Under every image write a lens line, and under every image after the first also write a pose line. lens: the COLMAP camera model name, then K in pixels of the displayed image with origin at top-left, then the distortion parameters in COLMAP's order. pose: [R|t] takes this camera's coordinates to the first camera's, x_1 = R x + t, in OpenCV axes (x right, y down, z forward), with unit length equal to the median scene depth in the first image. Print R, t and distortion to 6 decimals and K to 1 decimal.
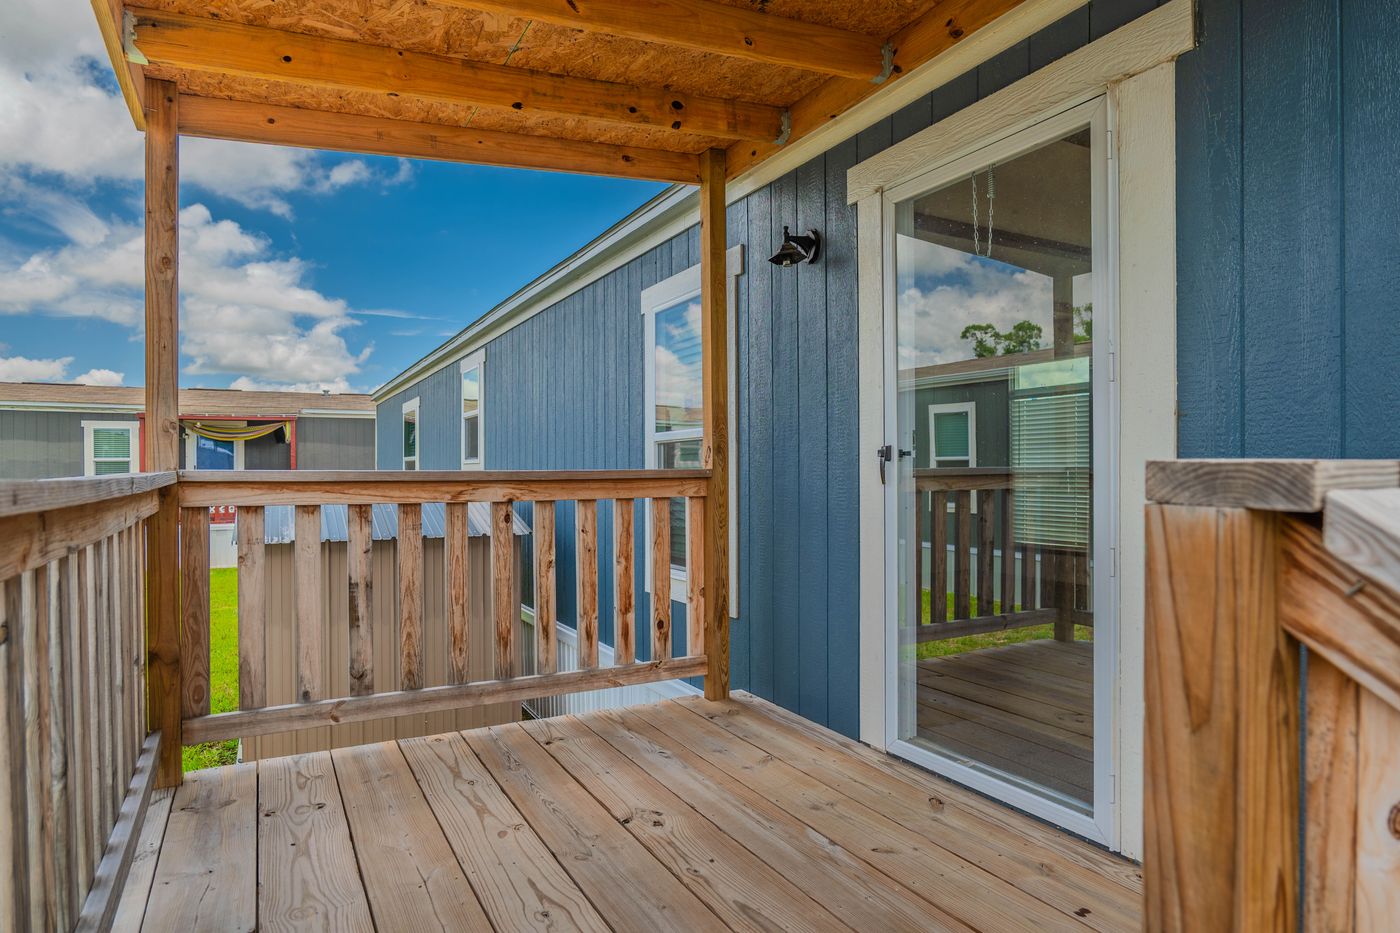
lens RADIAL K [[814.4, 0, 697.3], [0, 814.4, 474.2], [0, 0, 1]] dist [-0.021818, 0.010880]
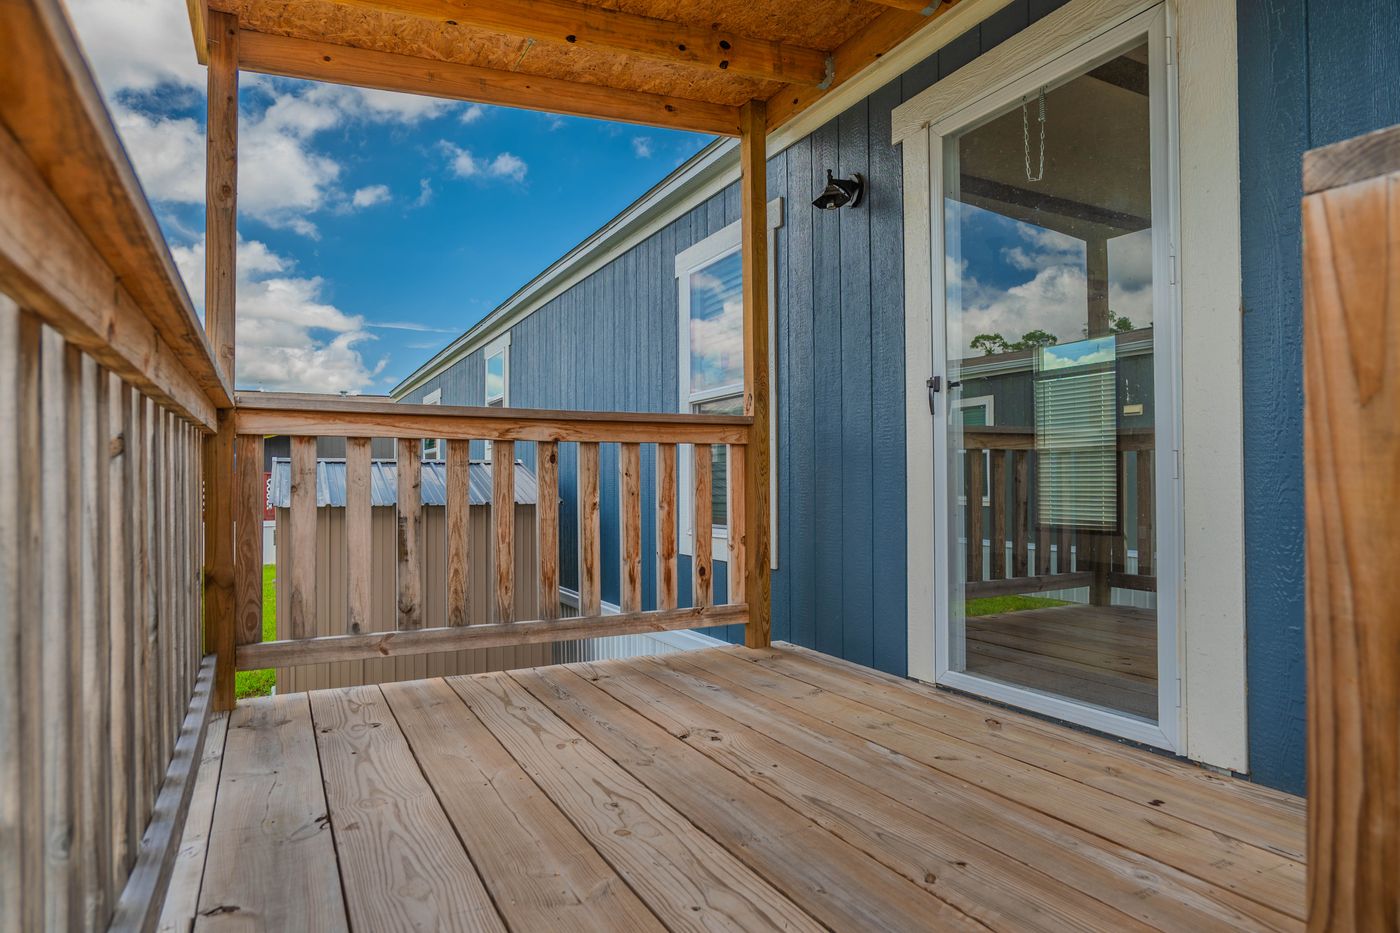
lens RADIAL K [[814.4, 0, 699.6], [0, 814.4, 471.2], [0, 0, 1]] dist [-0.021818, 0.010880]
pose [[0.999956, -0.000503, -0.009399, -0.049776], [0.000339, 0.999849, -0.017396, 0.100958], [0.009406, 0.017392, 0.999805, -0.003462]]
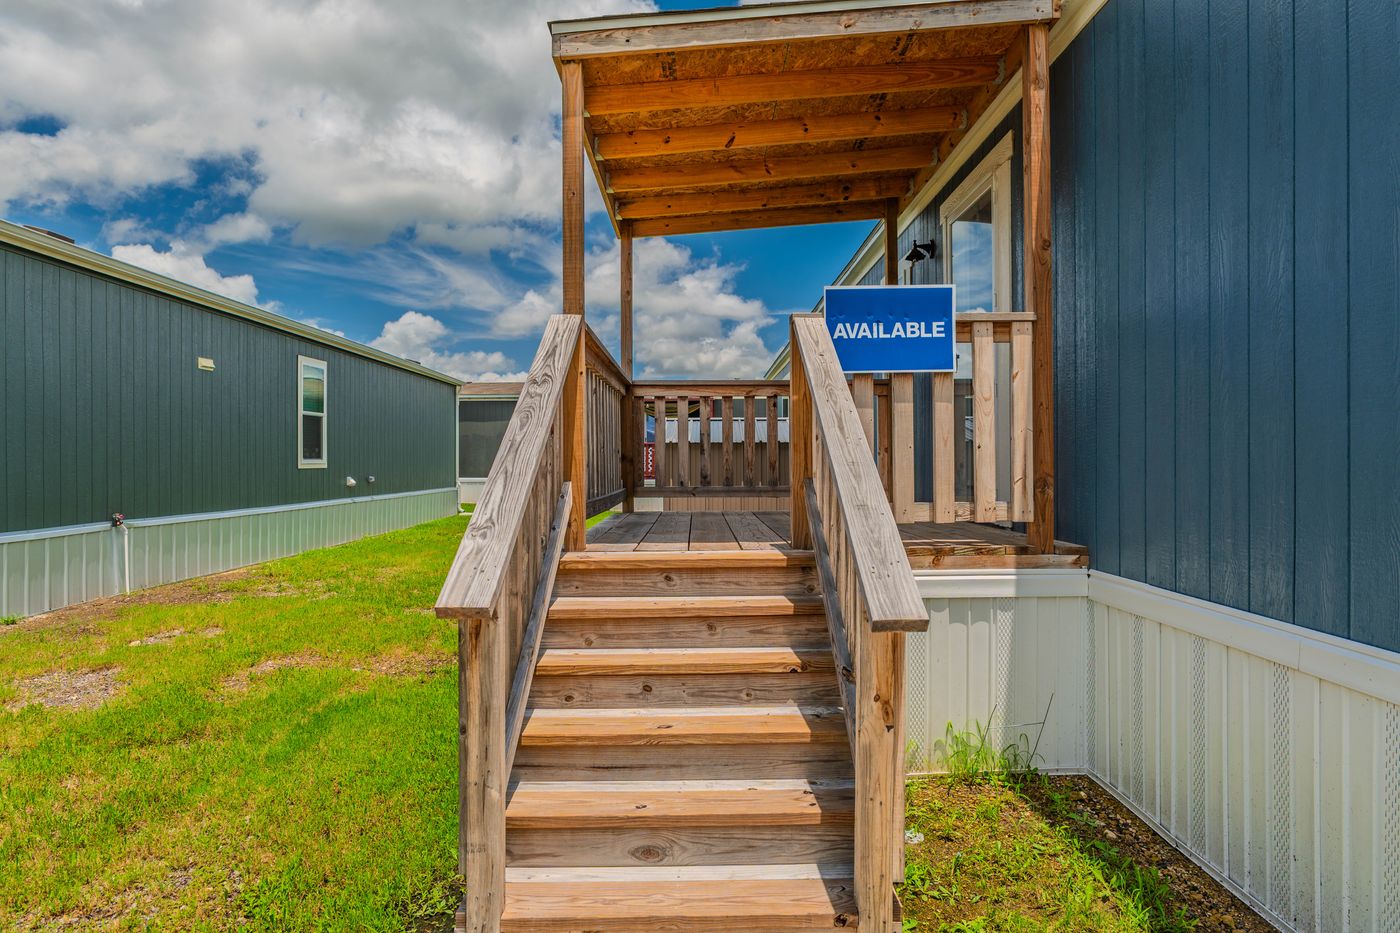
lens RADIAL K [[814.4, 0, 698.7], [0, 814.4, 463.3], [0, 0, 1]] dist [-0.021818, 0.010880]
pose [[0.884482, -0.002400, -0.466567, 0.613557], [0.003009, 0.999995, 0.000562, 0.226177], [0.466564, -0.001901, 0.884485, -0.974289]]
